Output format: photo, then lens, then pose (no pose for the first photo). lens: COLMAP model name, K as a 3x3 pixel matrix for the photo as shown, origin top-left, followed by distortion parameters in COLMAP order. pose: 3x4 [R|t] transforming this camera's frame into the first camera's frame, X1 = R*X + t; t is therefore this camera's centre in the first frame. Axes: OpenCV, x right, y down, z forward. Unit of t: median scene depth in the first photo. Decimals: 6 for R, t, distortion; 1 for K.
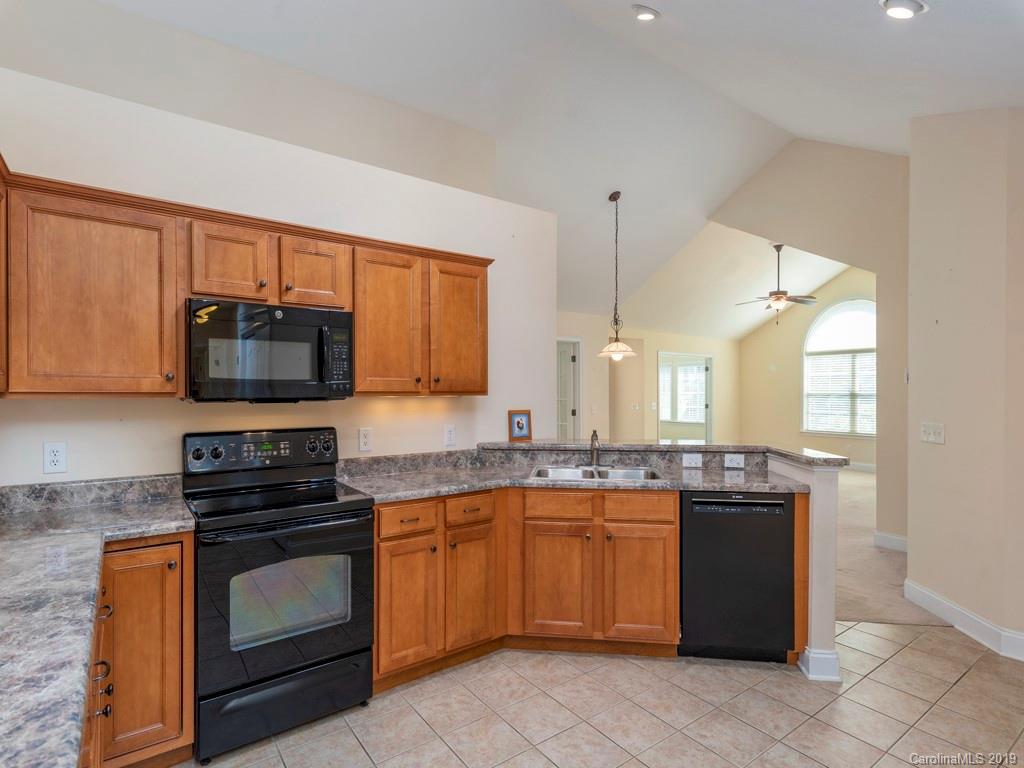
lens RADIAL K [[522.1, 0, 509.5], [0, 522.1, 385.8], [0, 0, 1]] dist [-0.005552, -0.002641]
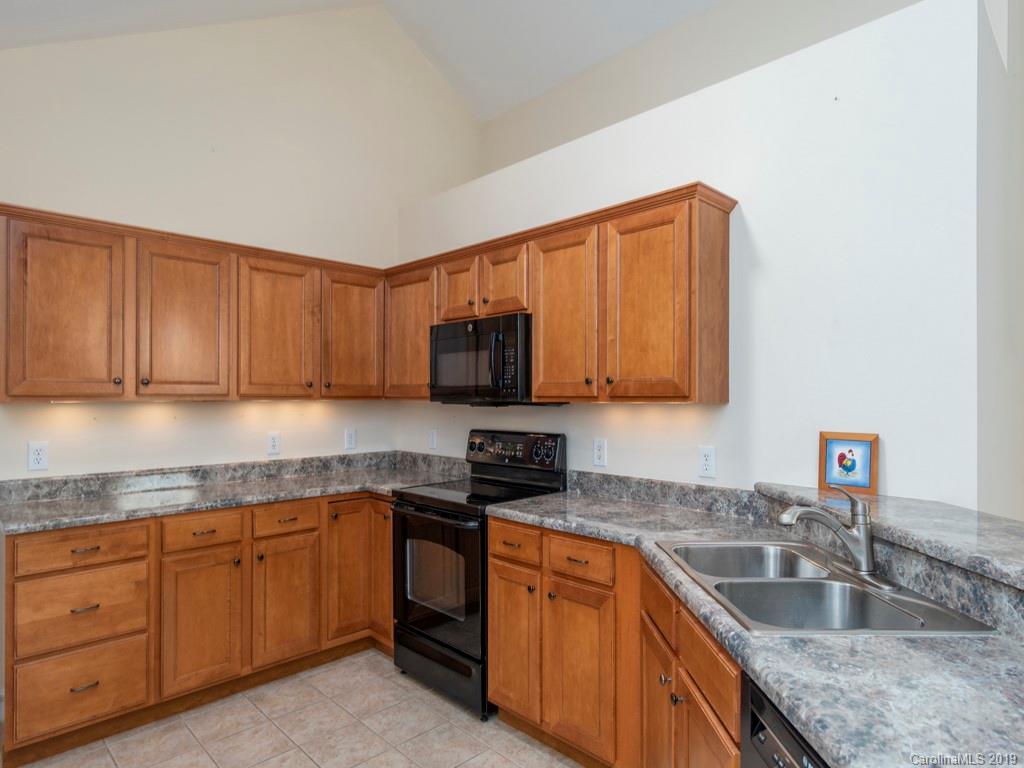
lens RADIAL K [[583.5, 0, 512.7], [0, 583.5, 387.9], [0, 0, 1]] dist [-0.009800, -0.001006]
pose [[0.149575, -0.013987, -0.988651, 0.666850], [0.009566, 0.999874, -0.012698, 0.008326], [0.988704, -0.007558, 0.149690, 0.738526]]
